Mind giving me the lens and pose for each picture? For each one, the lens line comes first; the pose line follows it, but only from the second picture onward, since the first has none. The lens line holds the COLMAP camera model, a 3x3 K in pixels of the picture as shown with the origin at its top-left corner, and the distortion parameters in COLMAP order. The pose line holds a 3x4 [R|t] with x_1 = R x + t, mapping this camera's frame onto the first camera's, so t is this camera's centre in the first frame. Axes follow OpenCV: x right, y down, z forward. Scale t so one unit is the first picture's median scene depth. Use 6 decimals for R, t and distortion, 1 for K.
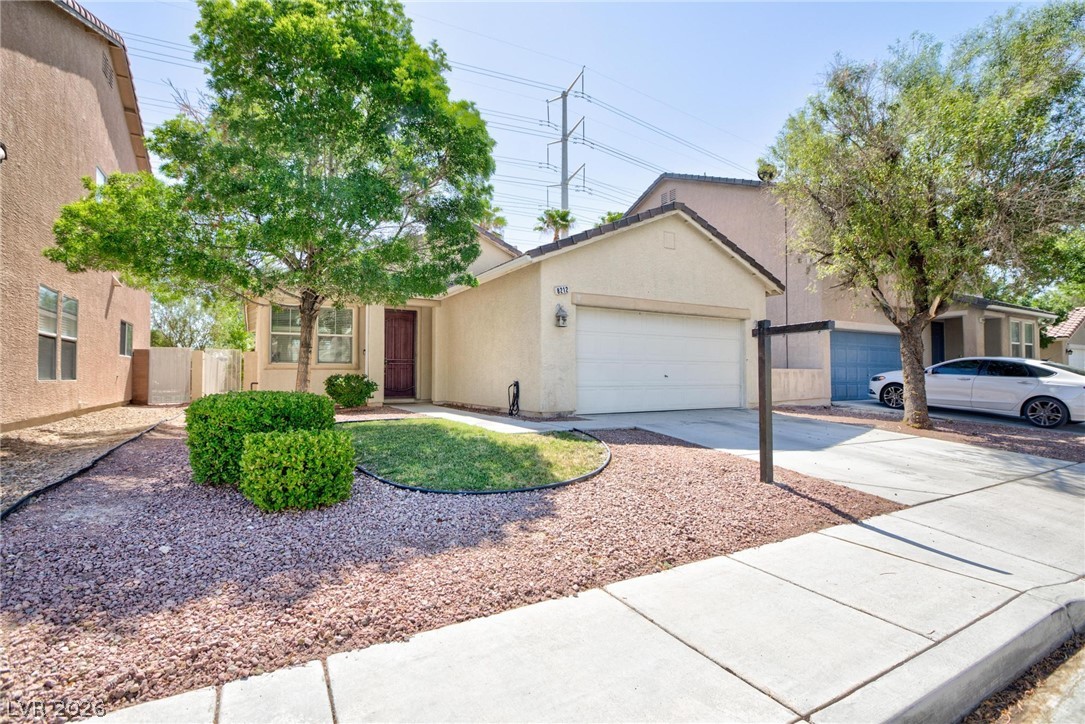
lens RADIAL K [[502.7, 0, 542.6], [0, 502.7, 366.8], [0, 0, 1]] dist [0.003521, 0.000135]
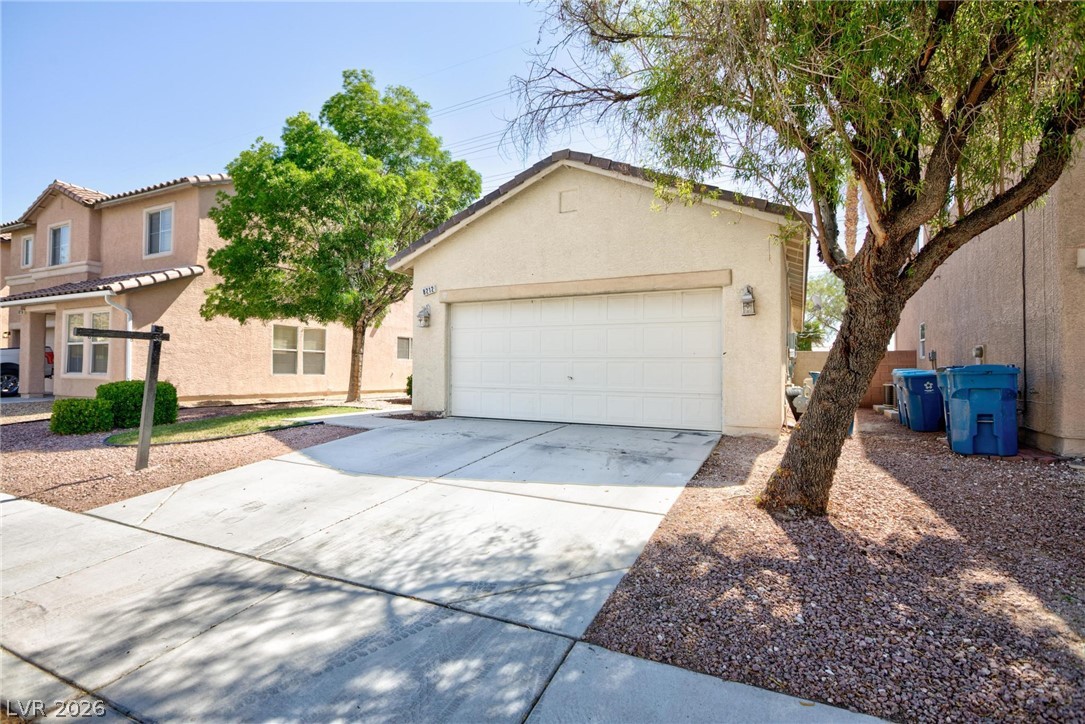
lens RADIAL K [[528.8, 0, 542.5], [0, 528.8, 360.2], [0, 0, 1]] dist [-0.008756, 0.000749]
pose [[0.554378, -0.012370, -0.832173, 0.954477], [0.005691, 0.999923, -0.011072, -0.000125], [0.832245, 0.001402, 0.554406, 0.553013]]
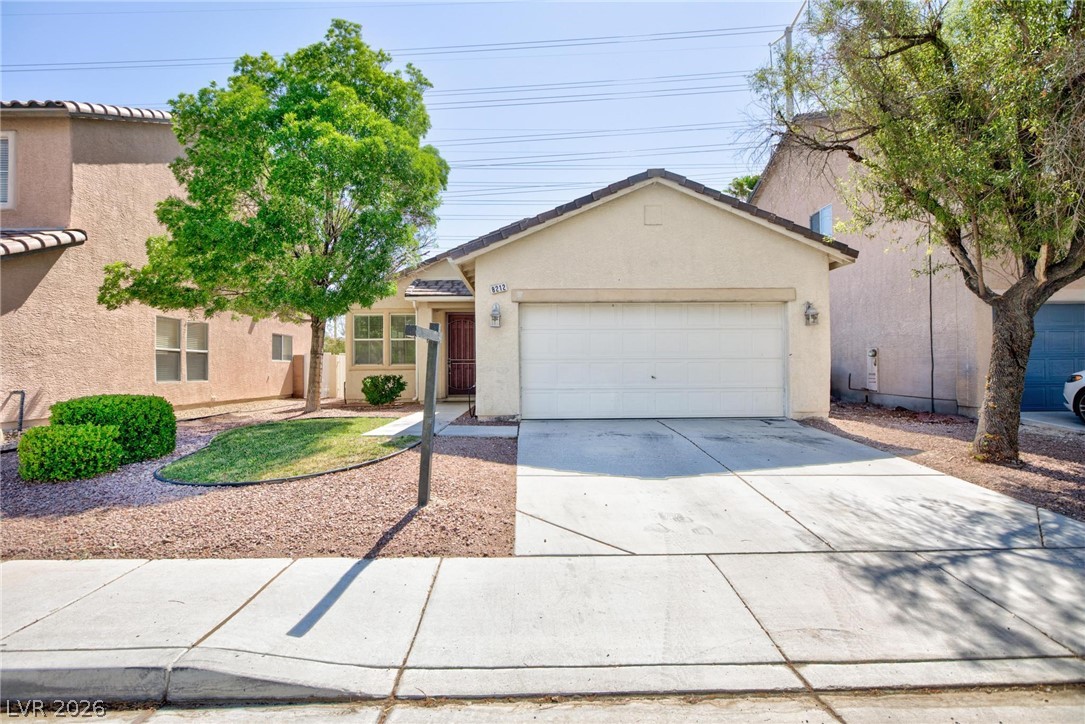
lens RADIAL K [[528.8, 0, 516.0], [0, 528.8, 363.0], [0, 0, 1]] dist [-0.008756, 0.000749]
pose [[0.875837, -0.013038, -0.482431, 0.503154], [0.015935, 0.999871, 0.001909, -0.011498], [0.482344, -0.009359, 0.875932, 0.124611]]
